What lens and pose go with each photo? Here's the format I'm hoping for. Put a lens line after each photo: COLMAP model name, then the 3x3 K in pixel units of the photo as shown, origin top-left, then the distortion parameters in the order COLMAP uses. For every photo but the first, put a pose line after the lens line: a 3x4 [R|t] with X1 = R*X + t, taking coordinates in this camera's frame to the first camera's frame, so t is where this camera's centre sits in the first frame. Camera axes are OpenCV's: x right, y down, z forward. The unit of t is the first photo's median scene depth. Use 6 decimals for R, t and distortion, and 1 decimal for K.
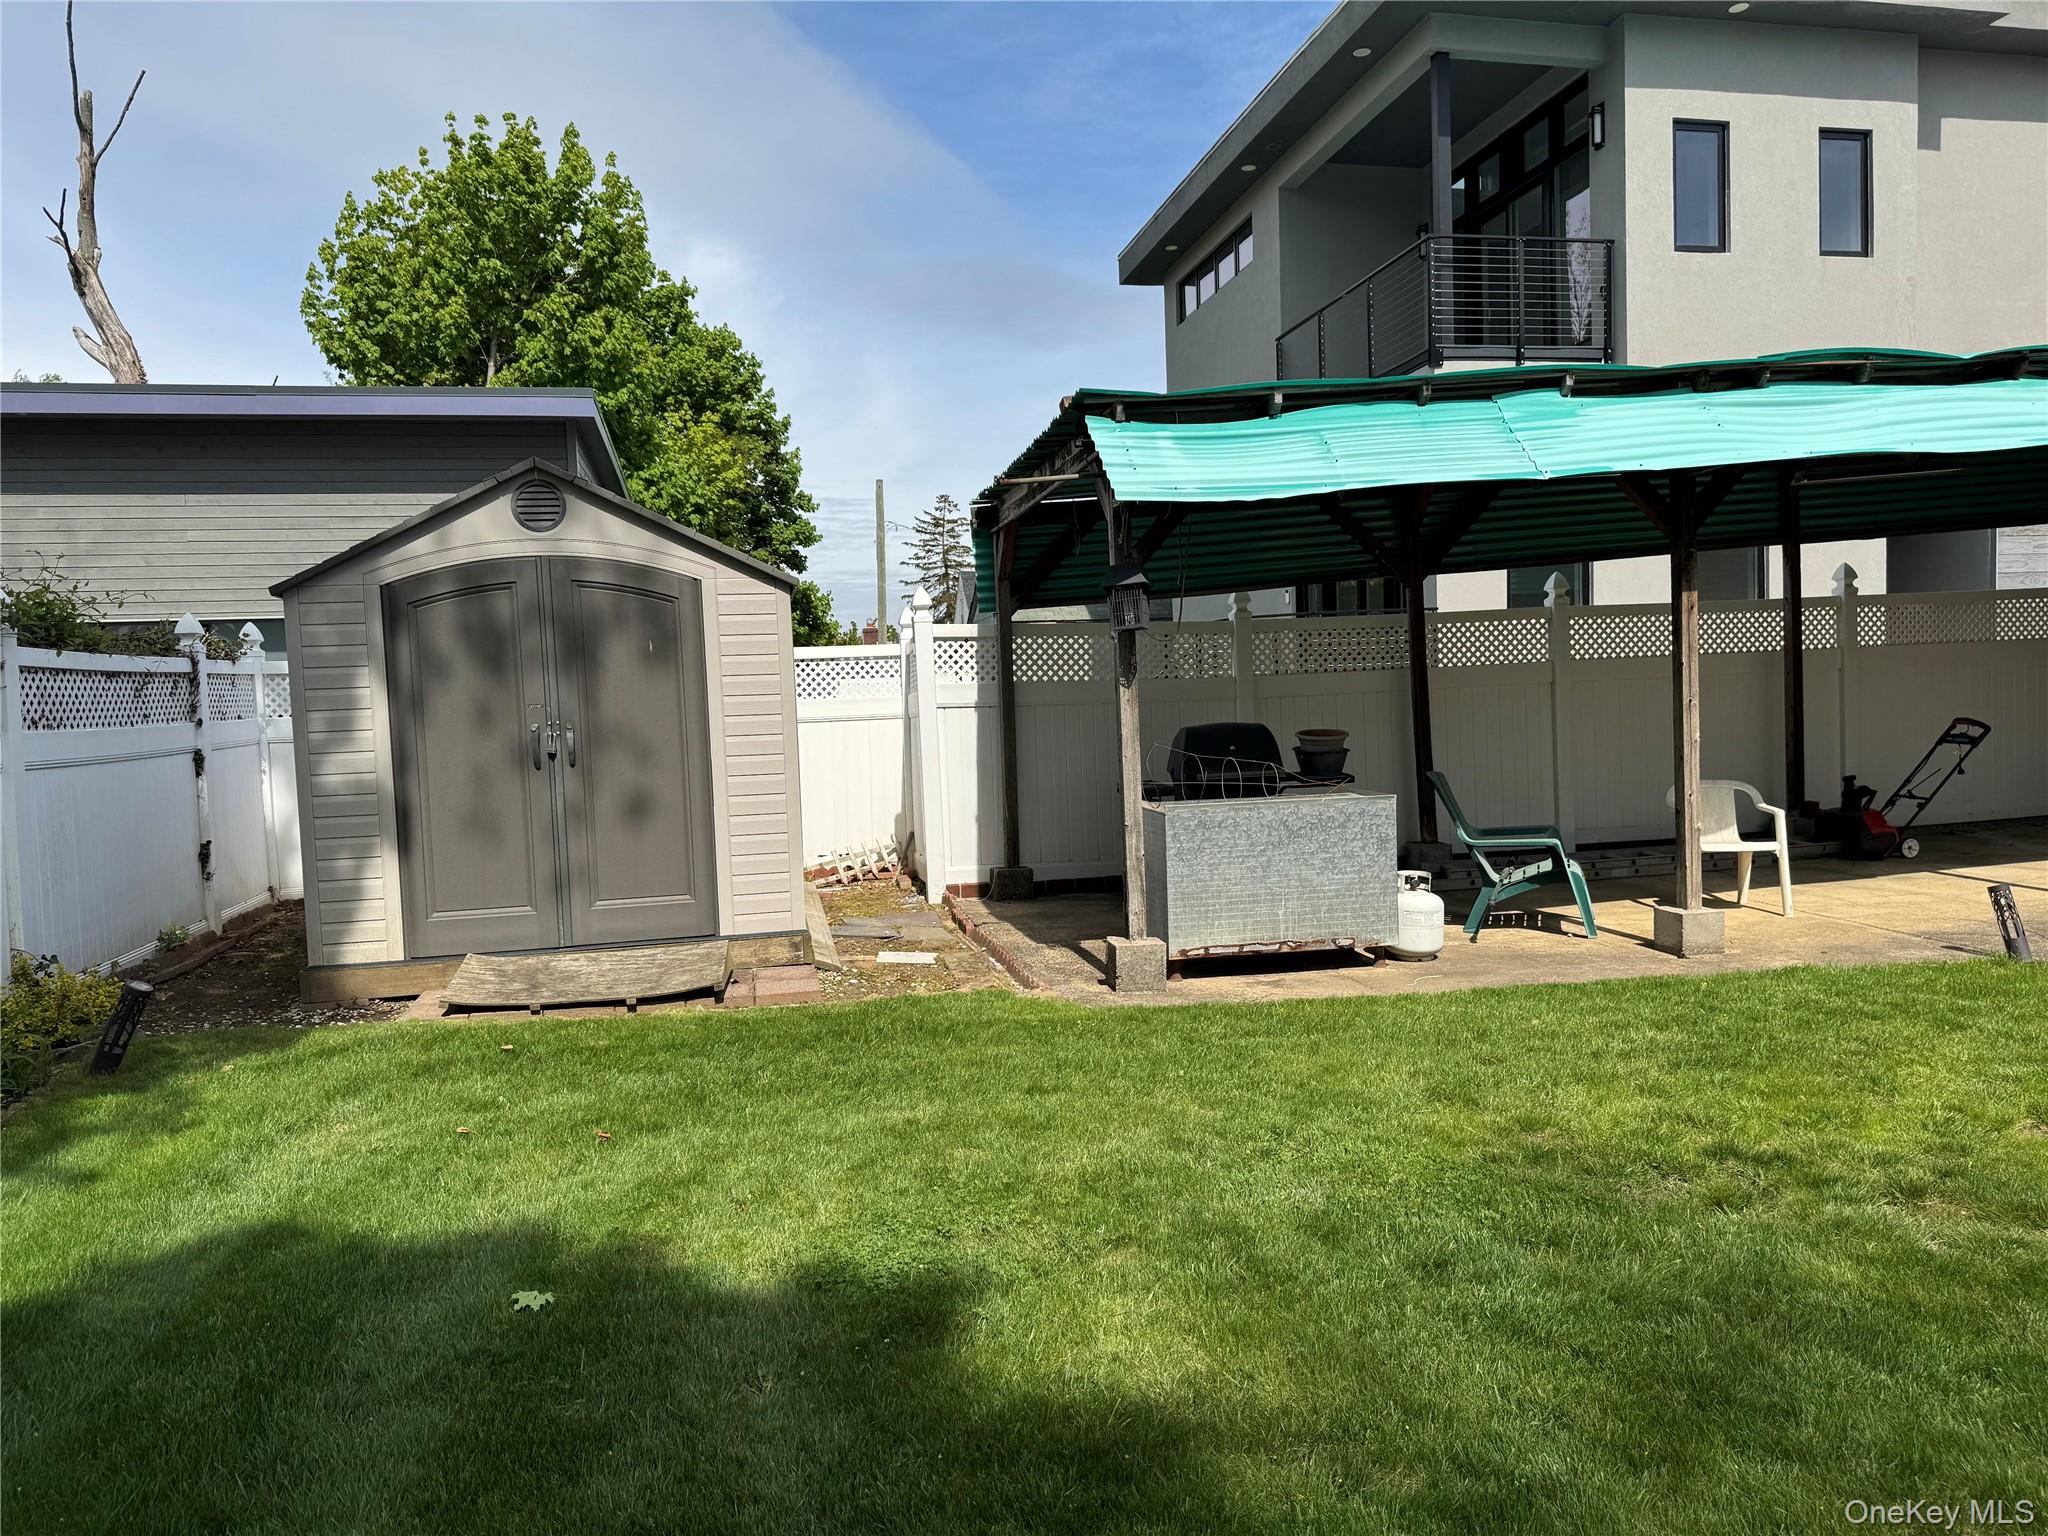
lens RADIAL K [[1447.0, 0, 1023.4], [0, 1447.0, 760.3], [0, 0, 1]] dist [0.025733, -0.008874]
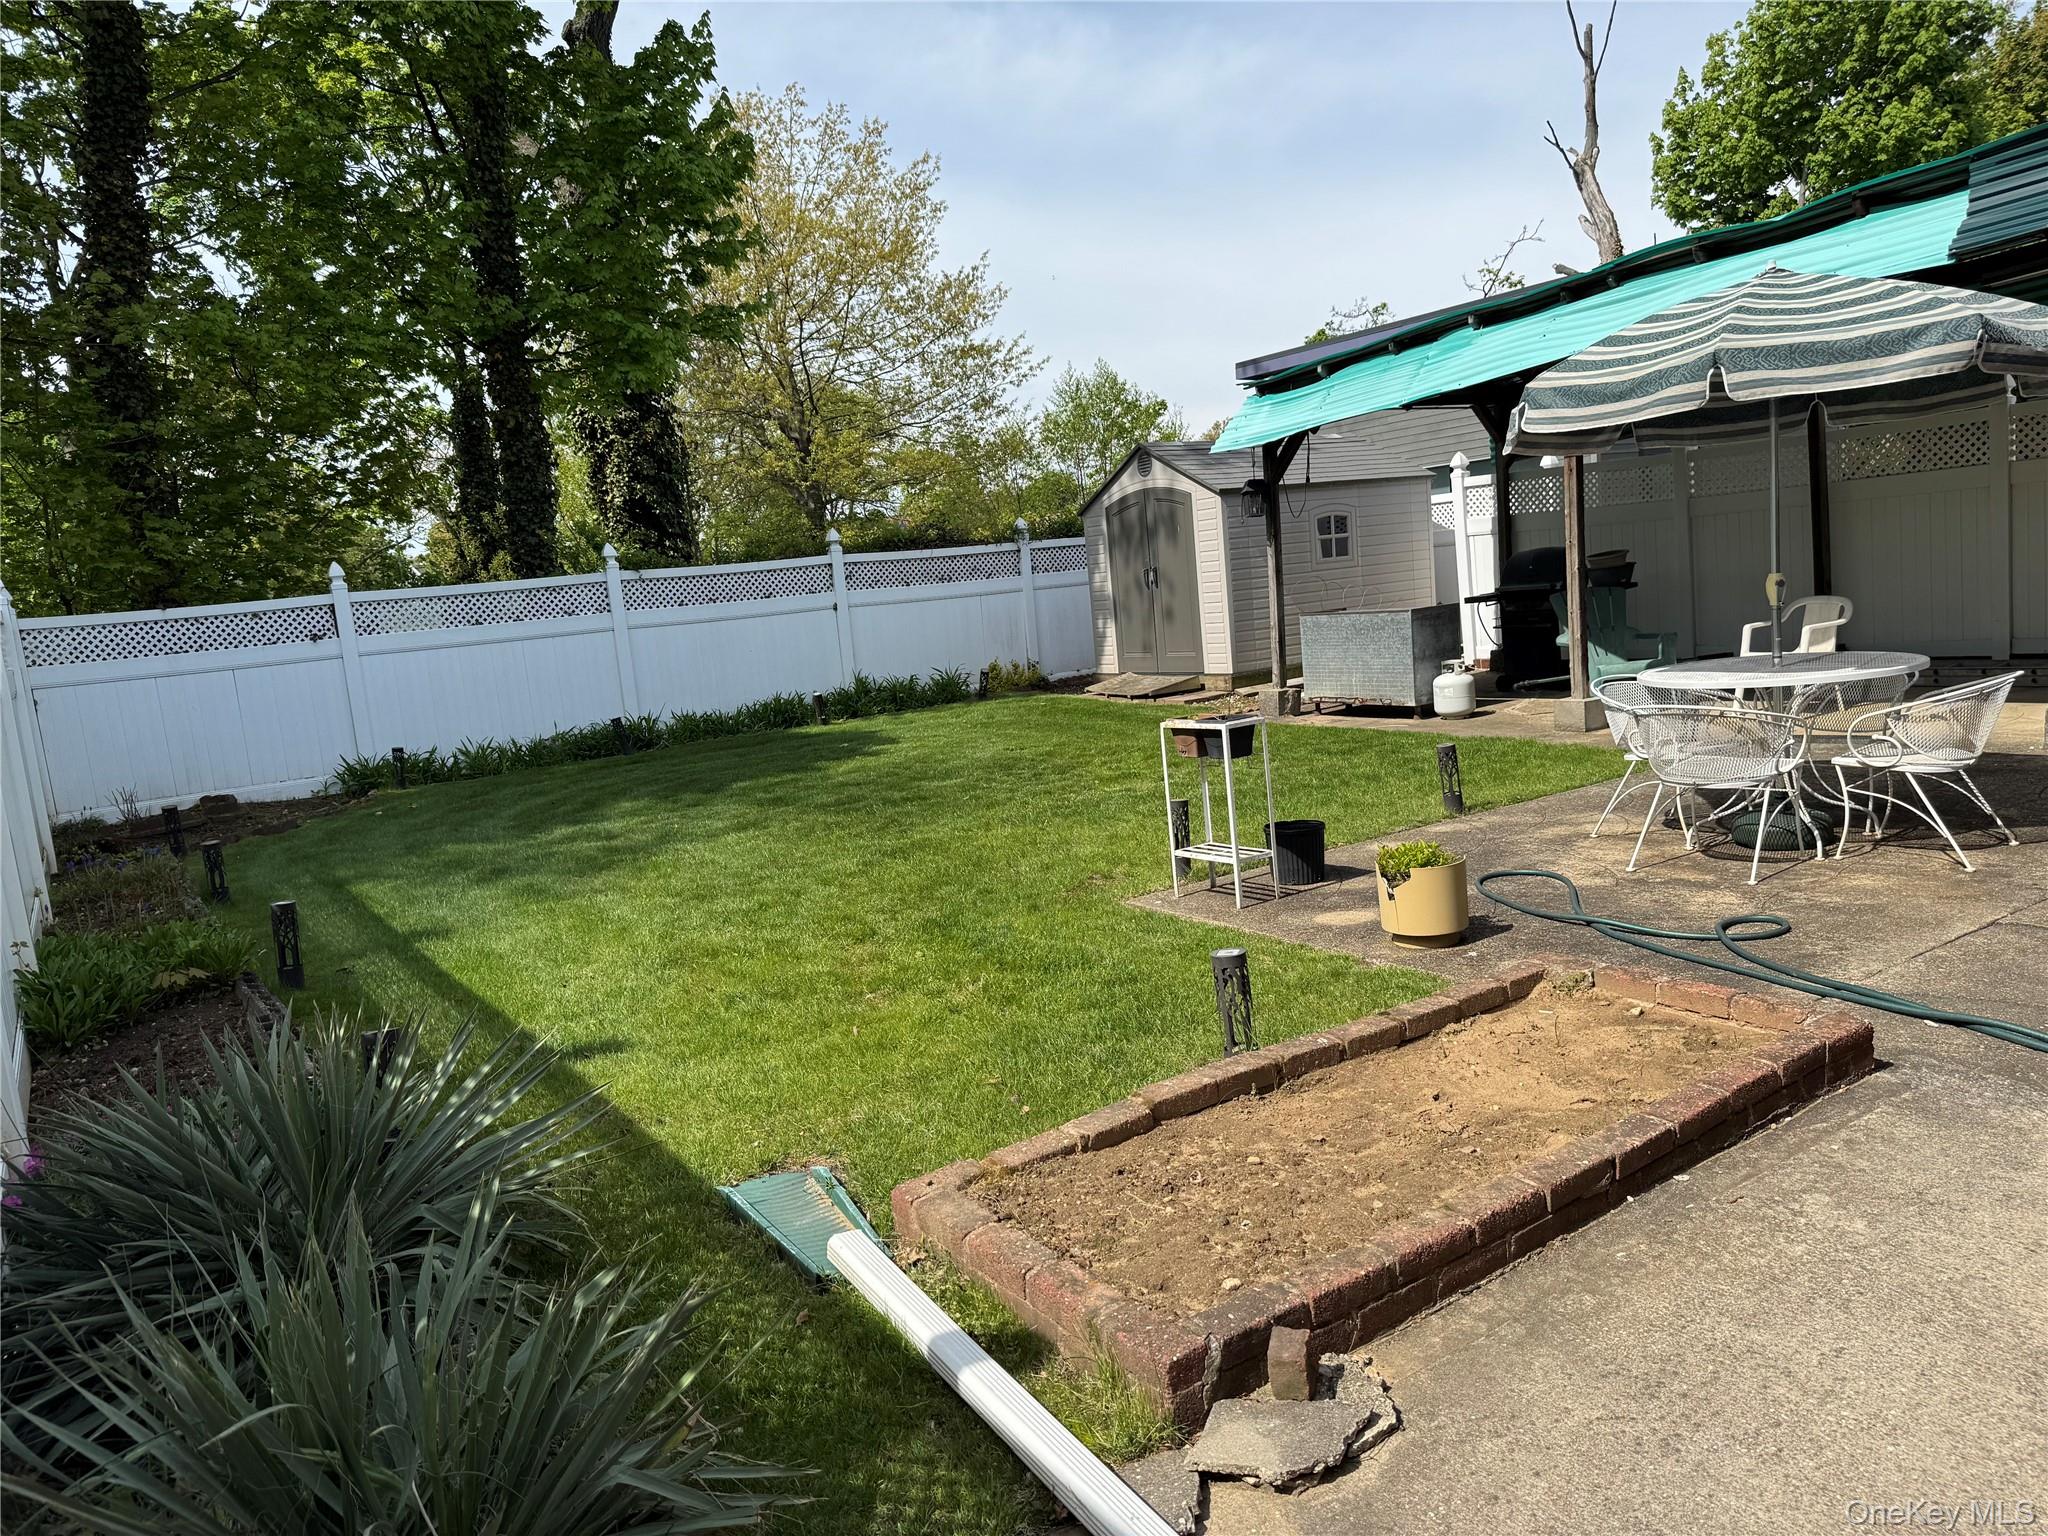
lens RADIAL K [[1447.0, 0, 1024.4], [0, 1447.0, 776.0], [0, 0, 1]] dist [0.025733, -0.008874]
pose [[0.377746, 0.120568, -0.918026, 1.586068], [0.041918, 0.988242, 0.147039, -0.043124], [0.924960, -0.094025, 0.368251, 0.014026]]
